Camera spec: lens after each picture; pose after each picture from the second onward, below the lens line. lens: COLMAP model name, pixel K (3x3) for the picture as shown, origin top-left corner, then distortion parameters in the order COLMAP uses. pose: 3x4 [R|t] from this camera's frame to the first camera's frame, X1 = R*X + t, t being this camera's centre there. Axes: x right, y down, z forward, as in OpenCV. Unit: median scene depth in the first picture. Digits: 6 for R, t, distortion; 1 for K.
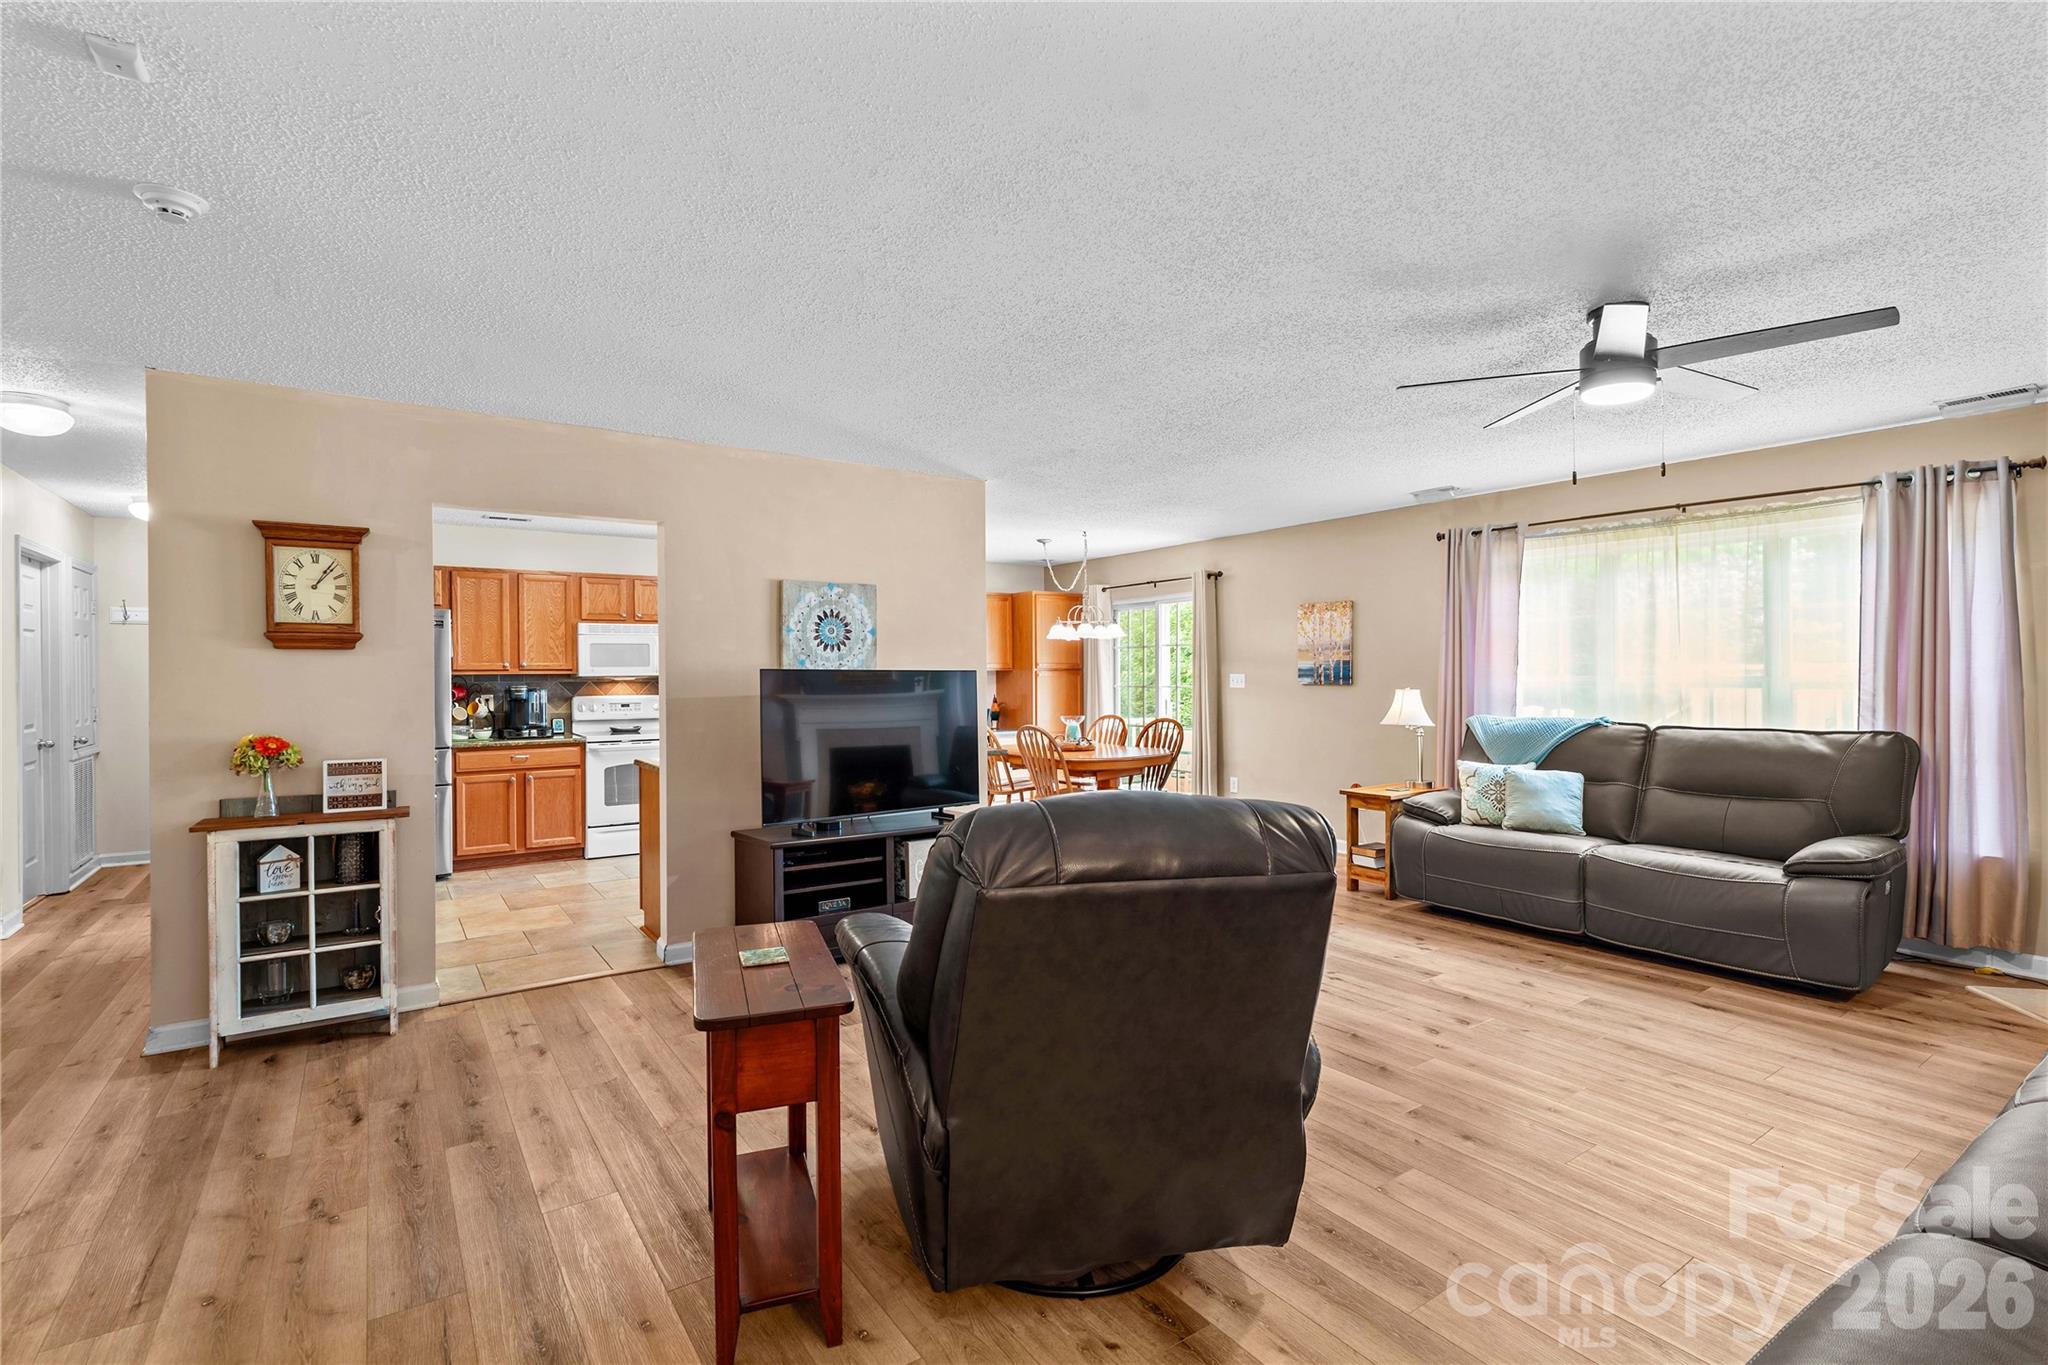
lens RADIAL K [[937.3, 0, 1017.0], [0, 937.3, 689.5], [0, 0, 1]] dist [-0.010696, 0.004070]
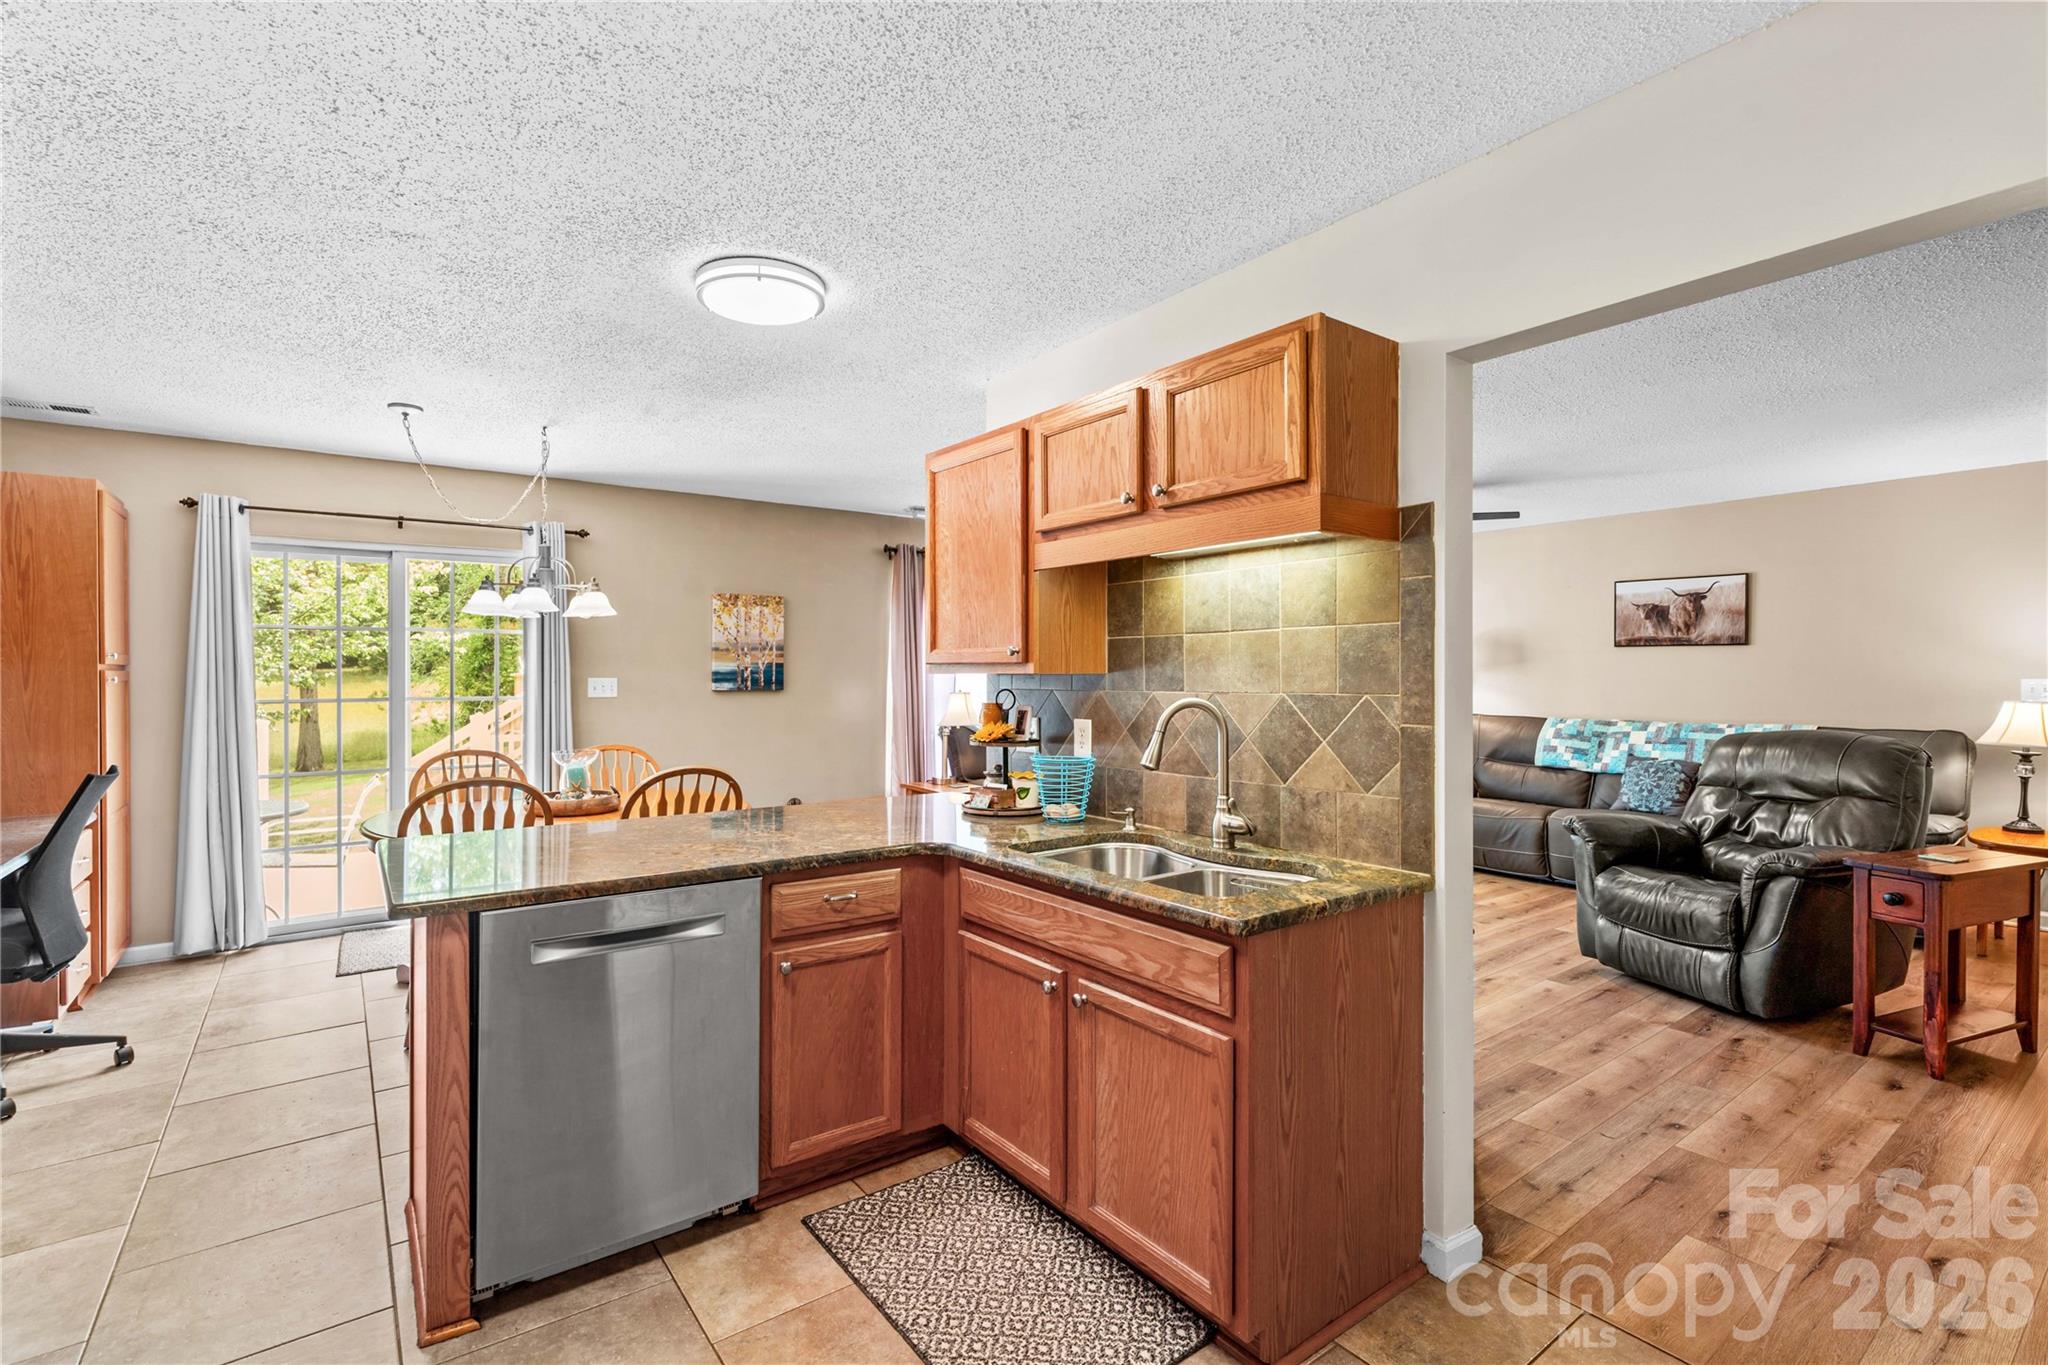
lens RADIAL K [[937.3, 0, 994.8], [0, 937.3, 678.3], [0, 0, 1]] dist [-0.010696, 0.004070]
pose [[-0.031080, 0.002290, 0.999514, -0.564811], [0.017011, 0.999854, -0.001762, -0.011430], [-0.999372, 0.016948, -0.031115, 0.837328]]
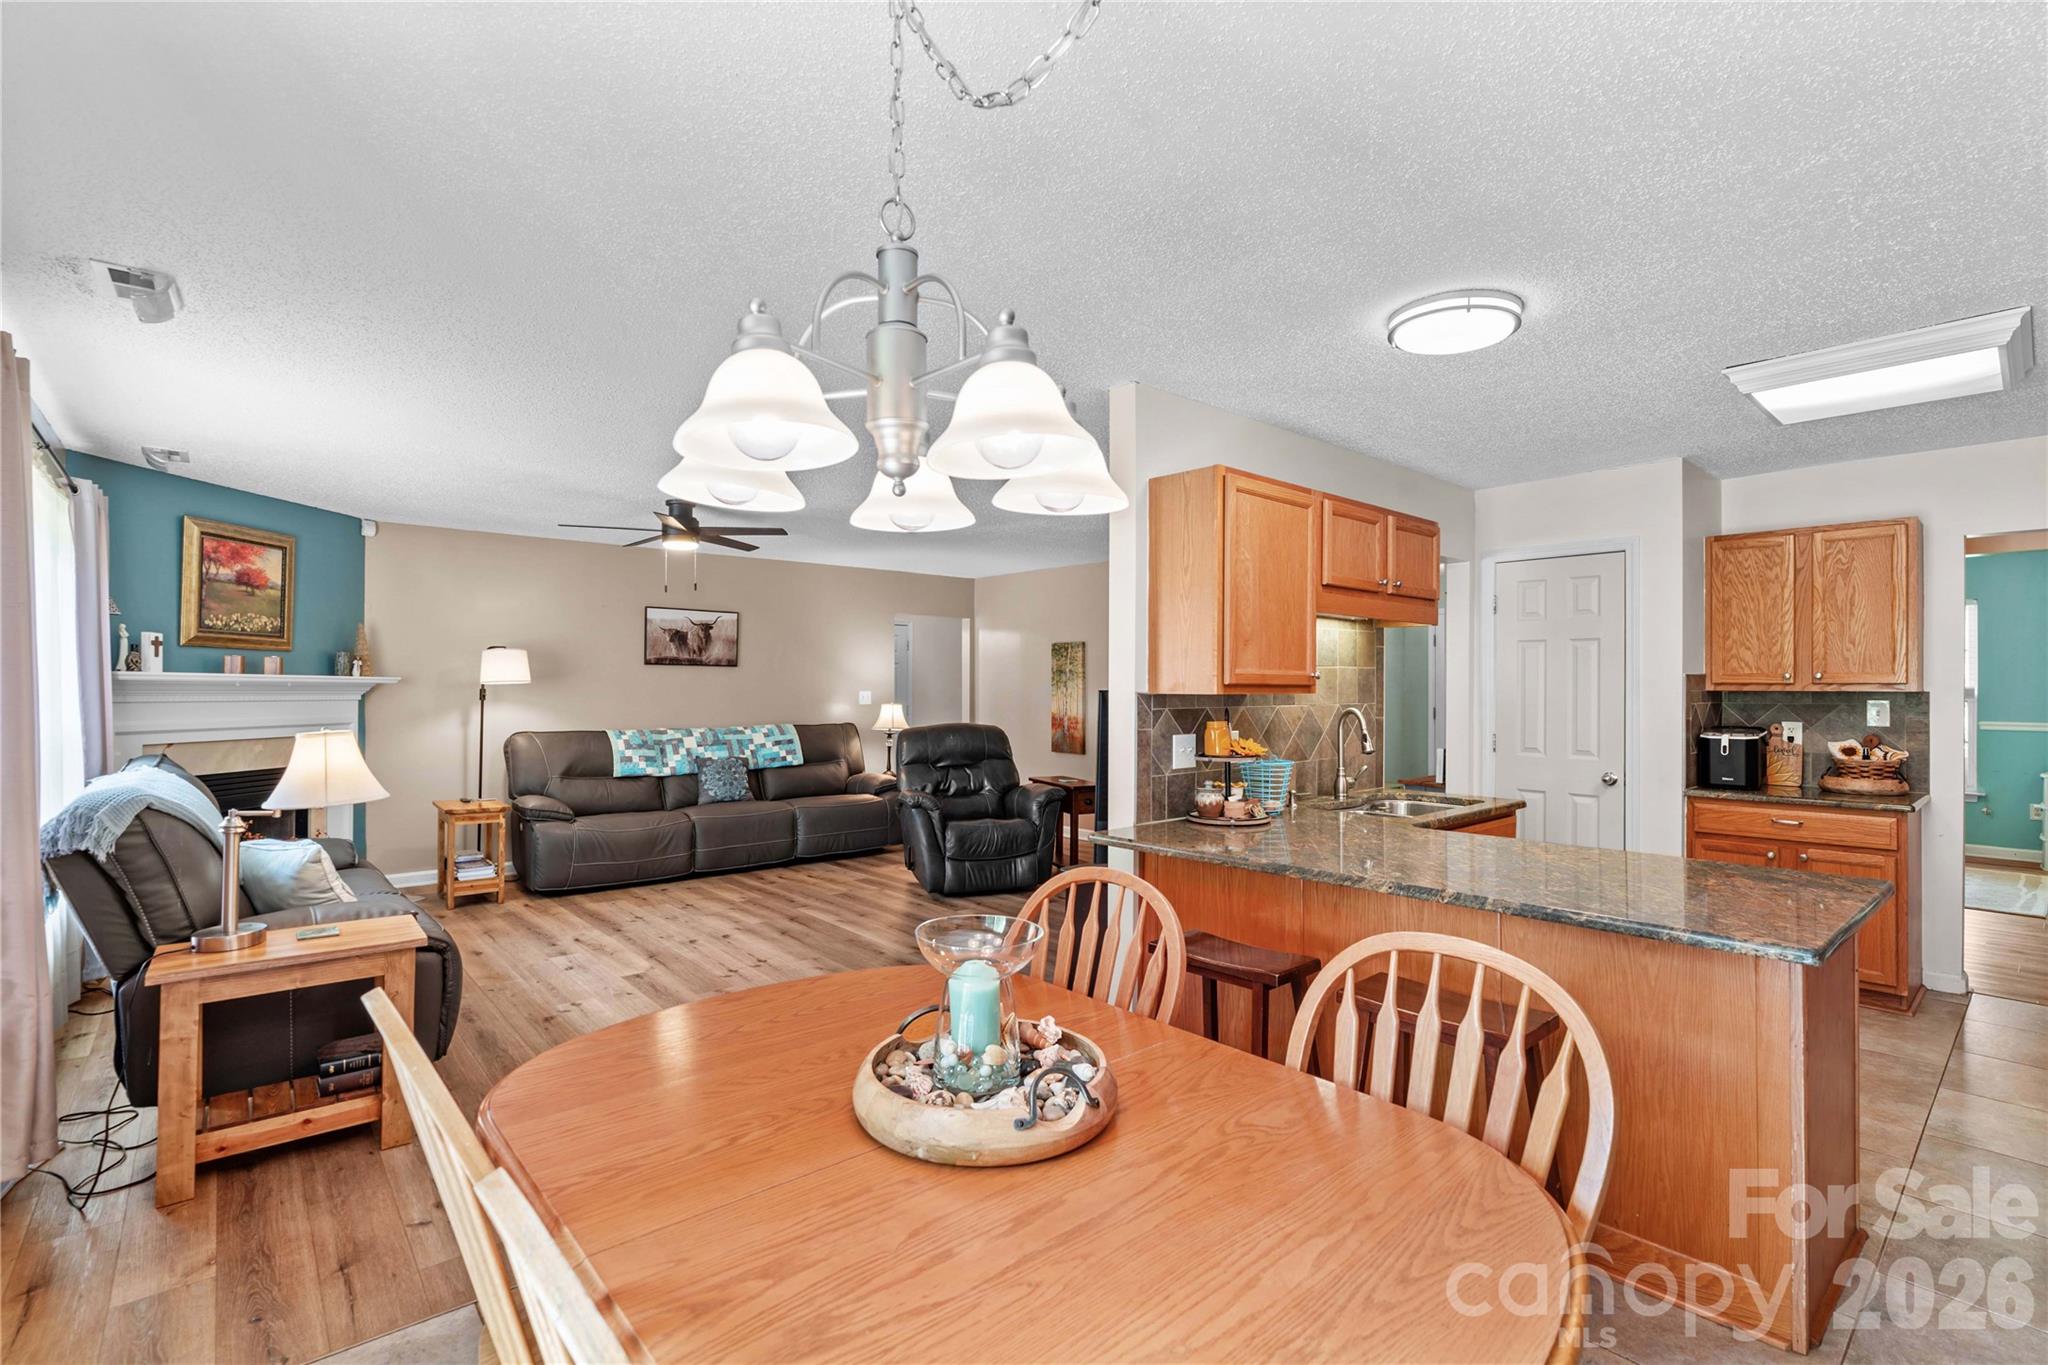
lens RADIAL K [[937.3, 0, 1048.5], [0, 937.3, 683.2], [0, 0, 1]] dist [-0.010696, 0.004070]
pose [[-0.990104, 0.003590, -0.140292, 0.076798], [0.001601, 0.999897, 0.014290, -0.027726], [0.140328, 0.013924, -0.990007, 1.311189]]
